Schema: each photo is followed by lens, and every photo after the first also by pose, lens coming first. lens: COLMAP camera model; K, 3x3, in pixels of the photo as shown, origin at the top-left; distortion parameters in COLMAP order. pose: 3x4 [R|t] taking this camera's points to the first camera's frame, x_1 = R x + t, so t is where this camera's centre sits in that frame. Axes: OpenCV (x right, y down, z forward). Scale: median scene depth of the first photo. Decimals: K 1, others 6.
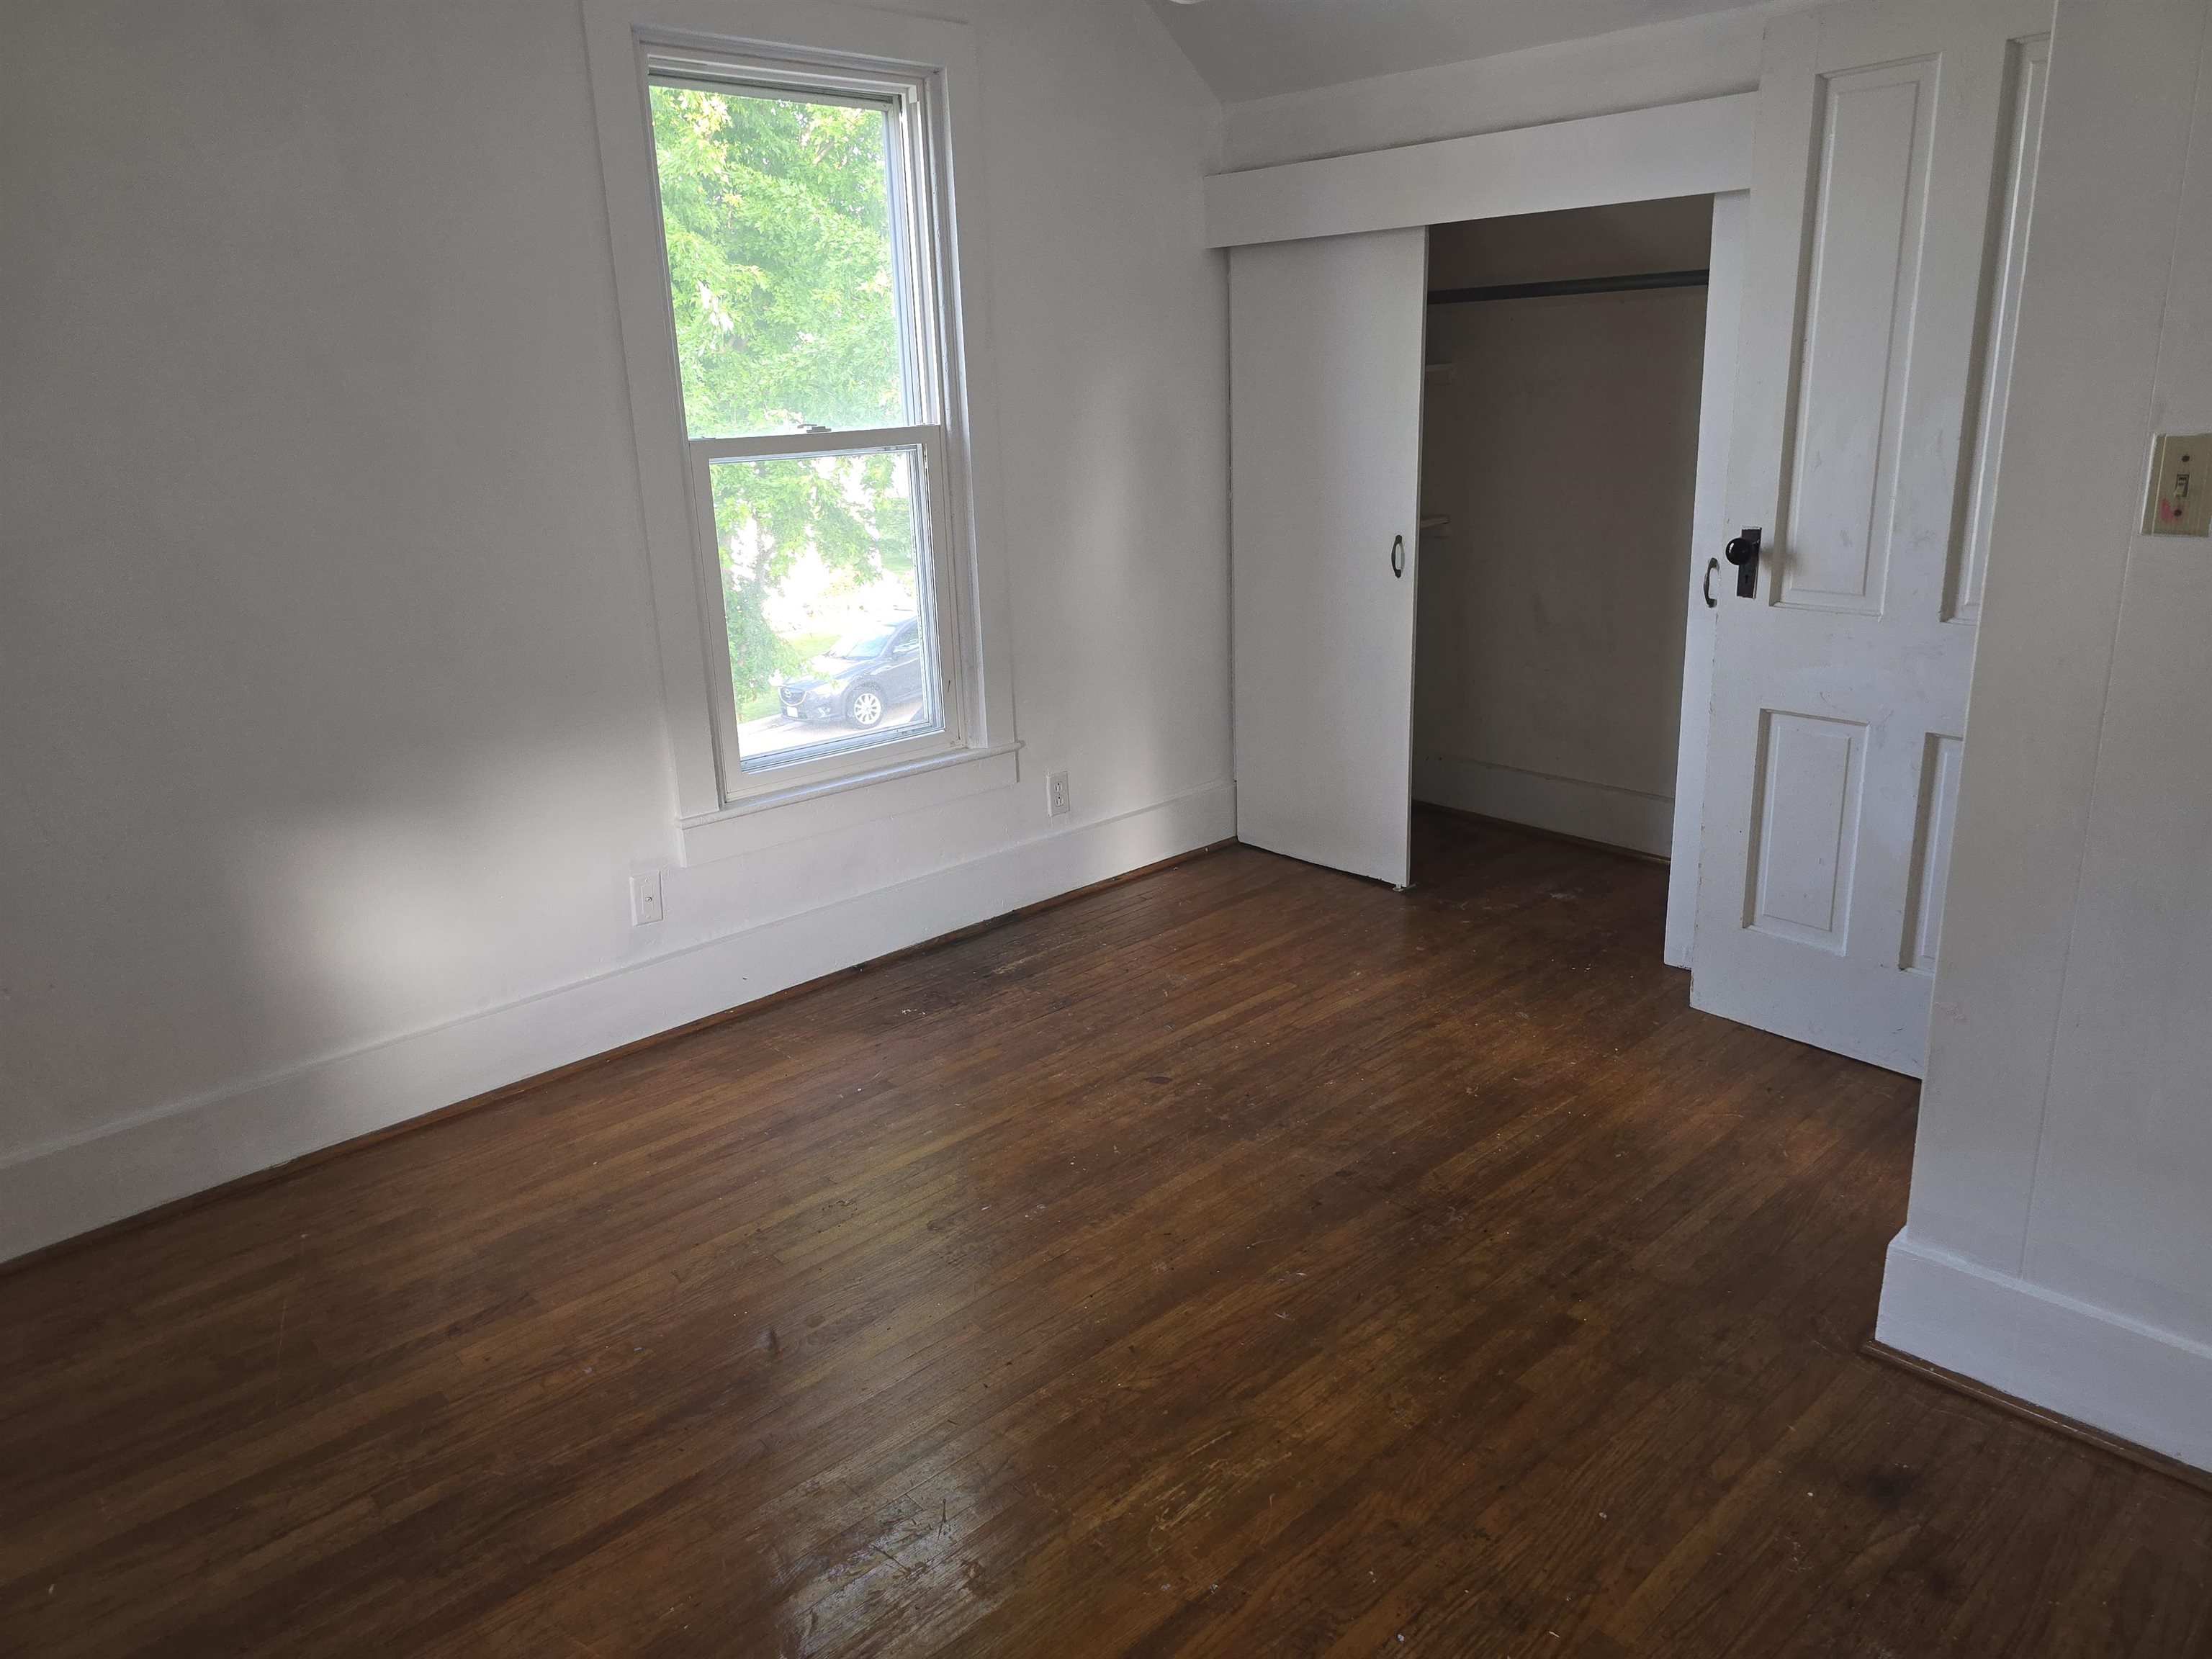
lens RADIAL K [[1512.0, 0, 1115.5], [0, 1512.0, 851.6], [0, 0, 1]] dist [0.078386, -0.010339]
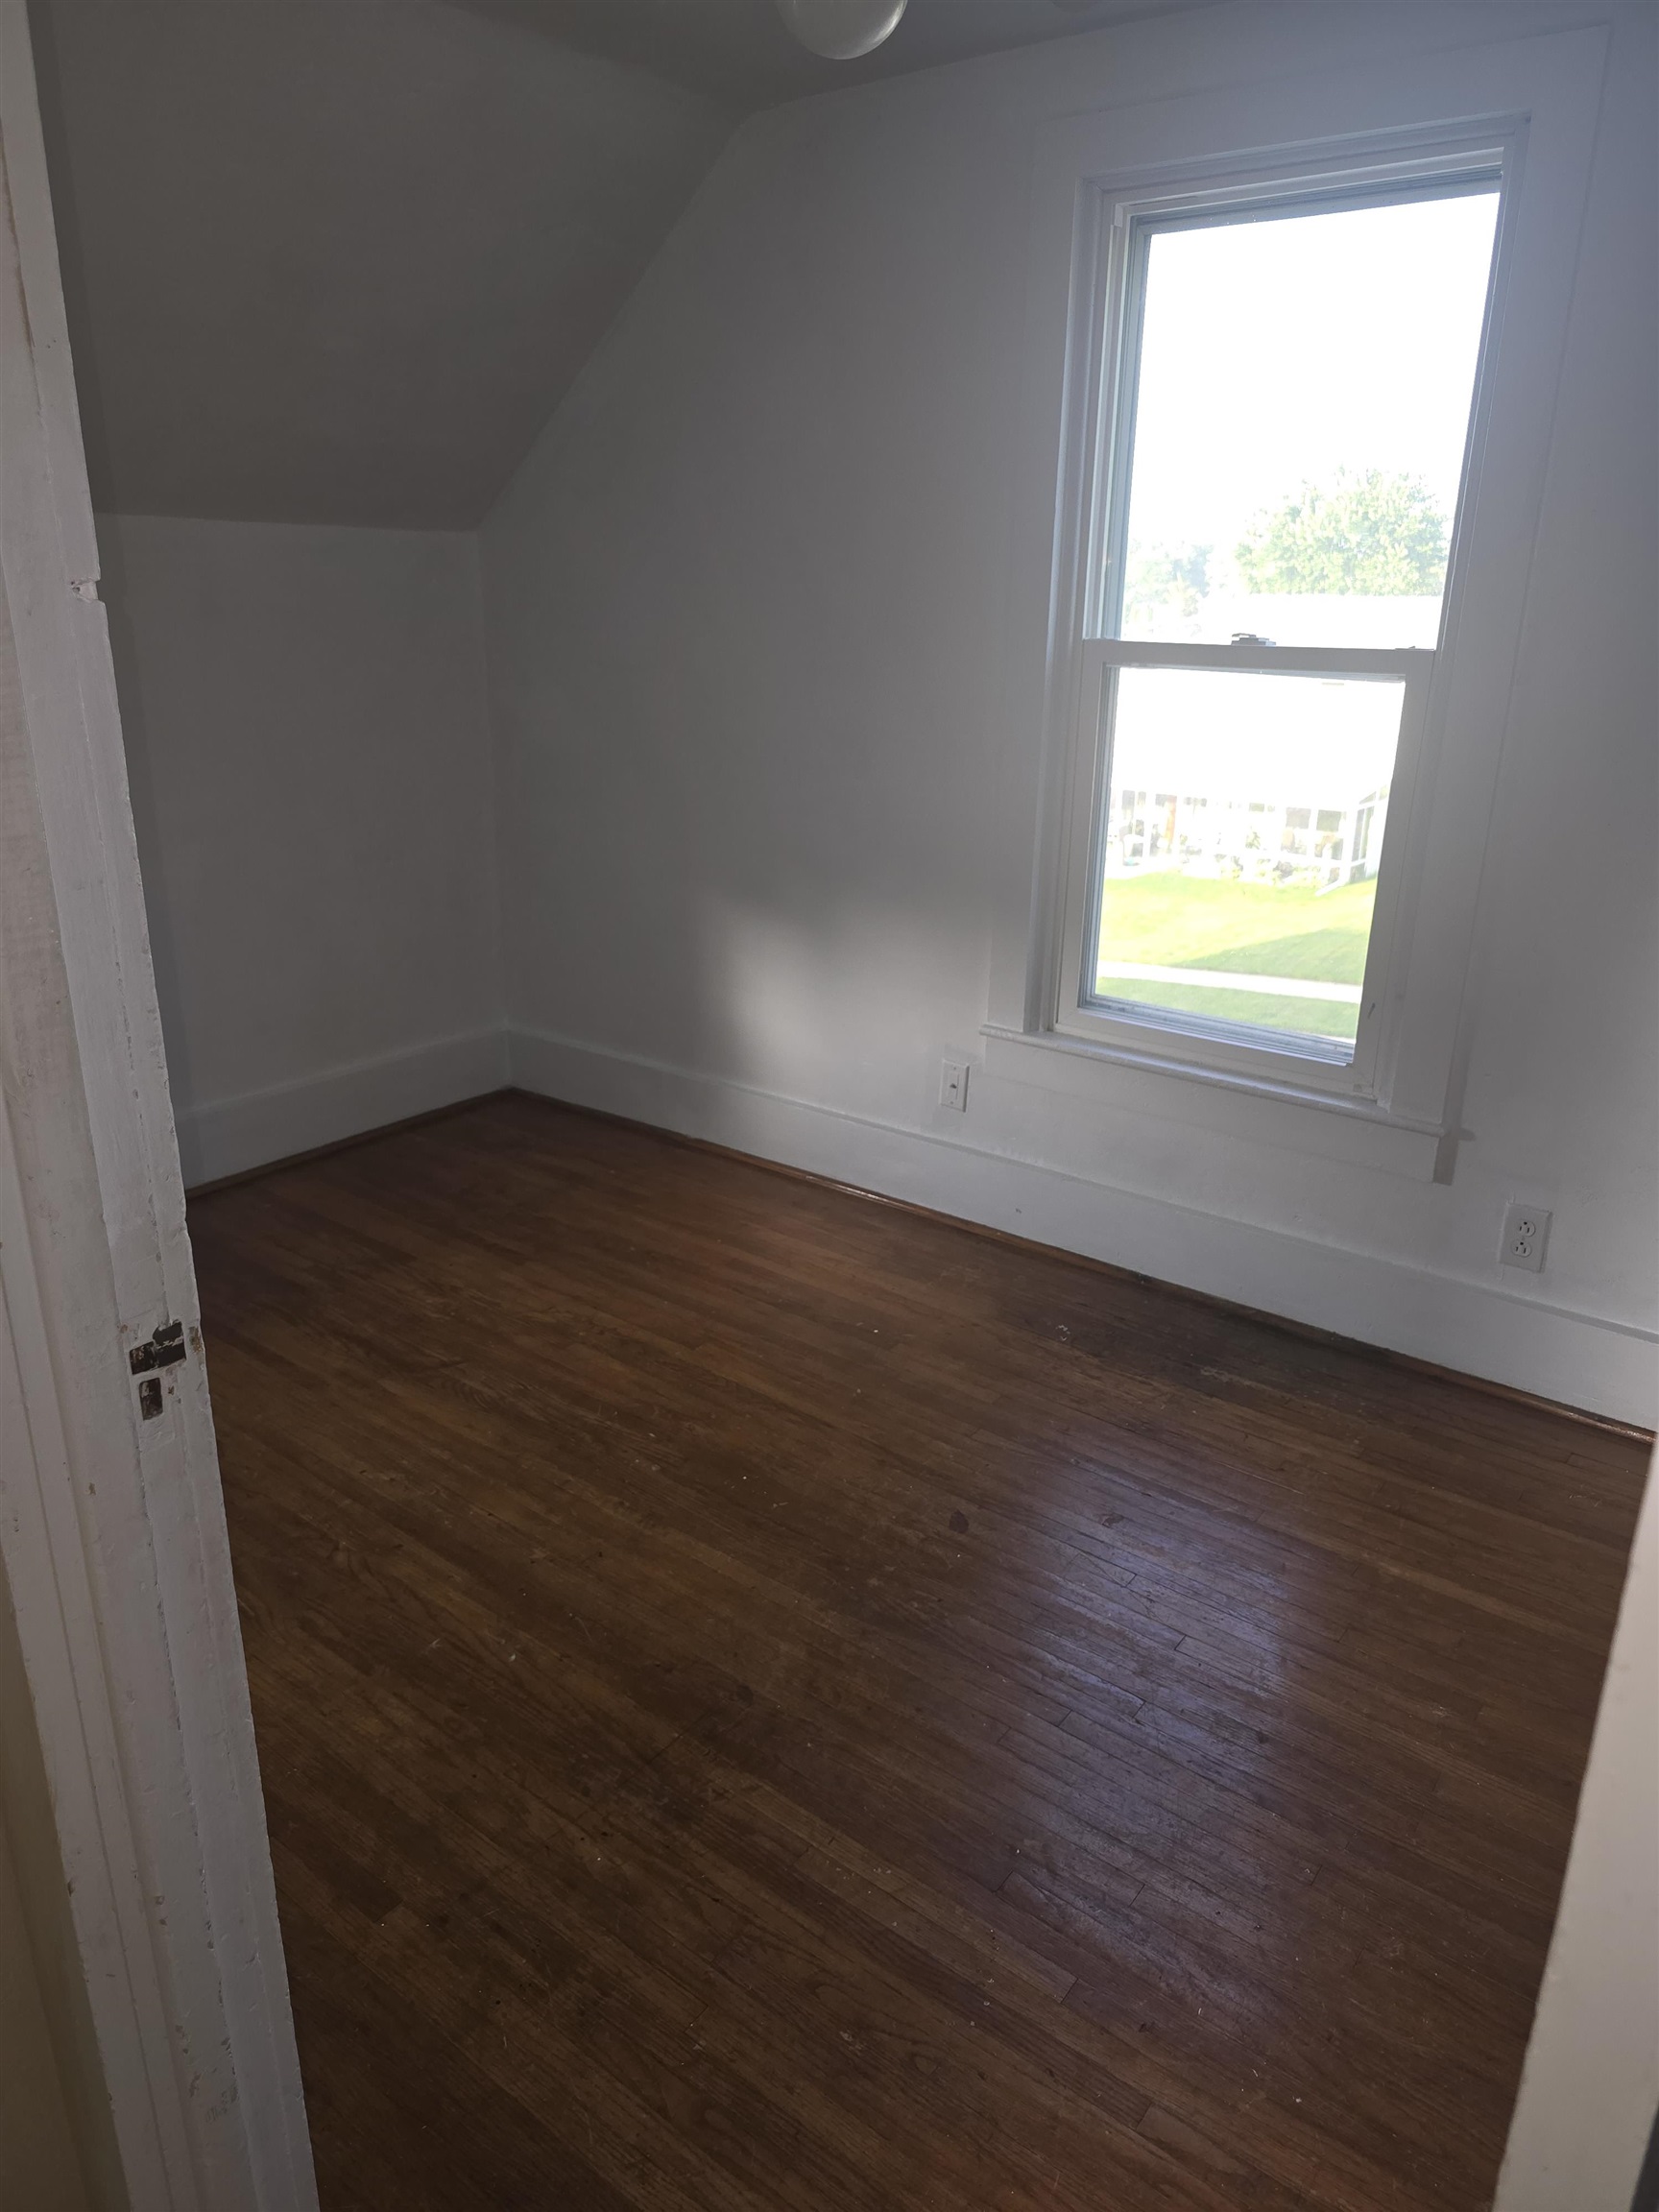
lens RADIAL K [[1512.0, 0, 728.7], [0, 1512.0, 1090.9], [0, 0, 1]] dist [0.078386, -0.010339]
pose [[0.137784, 0.369092, -0.919123, 0.623121], [-0.315596, 0.895965, 0.312483, -0.241582], [0.938837, 0.247016, 0.239933, 0.636096]]
